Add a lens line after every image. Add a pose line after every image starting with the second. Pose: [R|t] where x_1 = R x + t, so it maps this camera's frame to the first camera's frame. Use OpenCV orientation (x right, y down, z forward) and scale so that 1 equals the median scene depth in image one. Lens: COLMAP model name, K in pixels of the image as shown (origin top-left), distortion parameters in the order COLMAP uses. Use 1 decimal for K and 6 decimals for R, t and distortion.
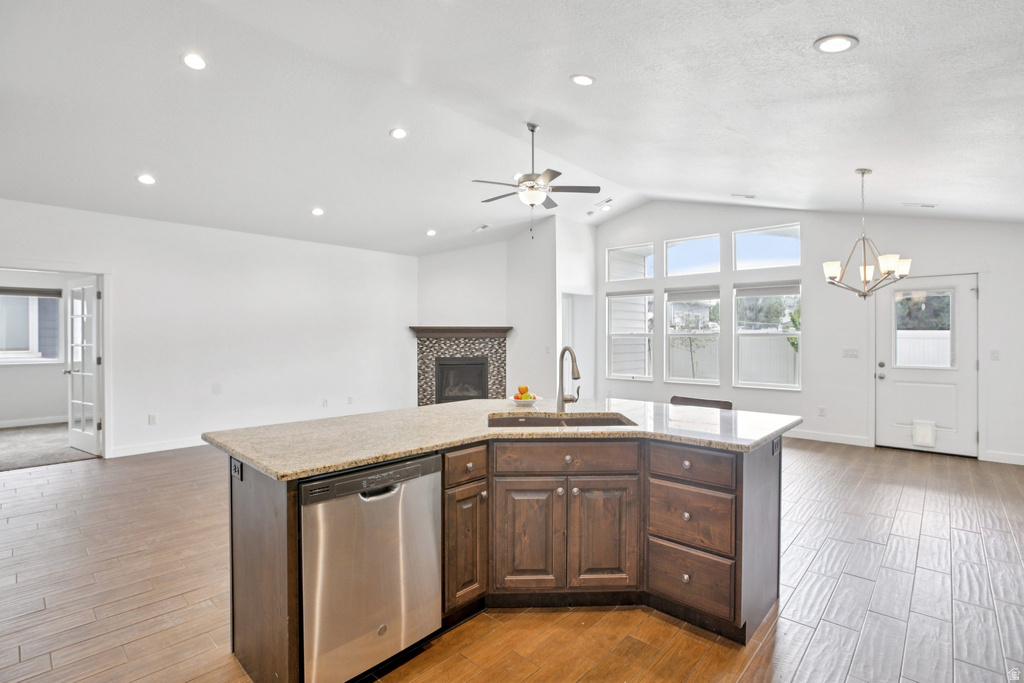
lens RADIAL K [[480.1, 0, 509.9], [0, 480.1, 337.7], [0, 0, 1]] dist [-0.058891, 0.024927]
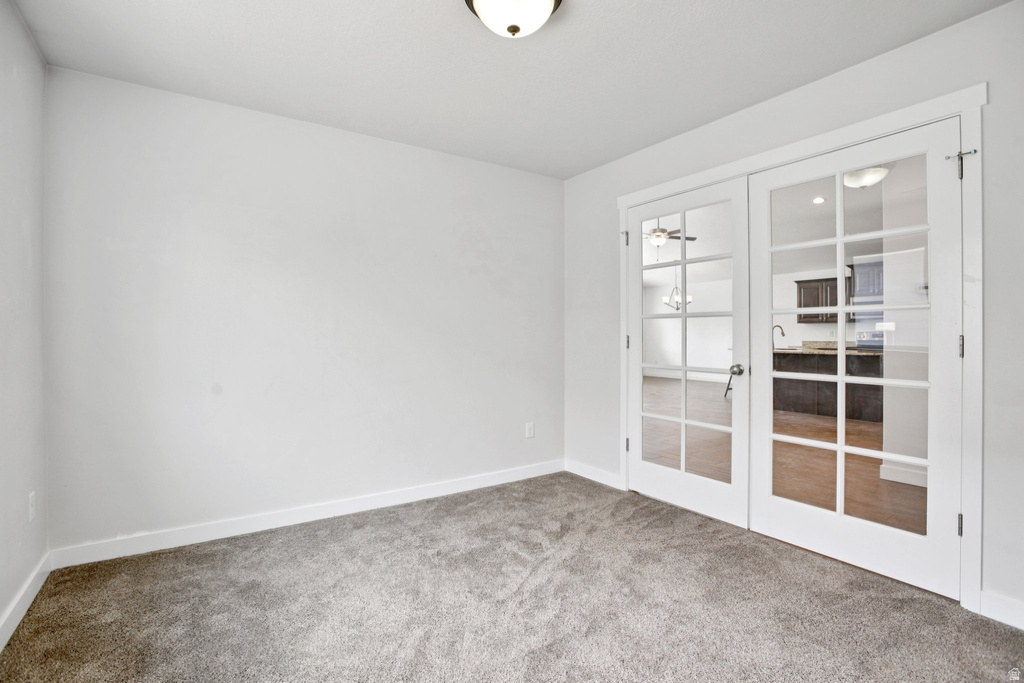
lens RADIAL K [[480.1, 0, 509.9], [0, 480.1, 337.7], [0, 0, 1]] dist [-0.058891, 0.024927]
pose [[0.225963, -0.002336, 0.974133, -0.980106], [0.005536, 0.999984, 0.001114, 0.027484], [-0.974120, 0.005141, 0.225972, 0.636996]]
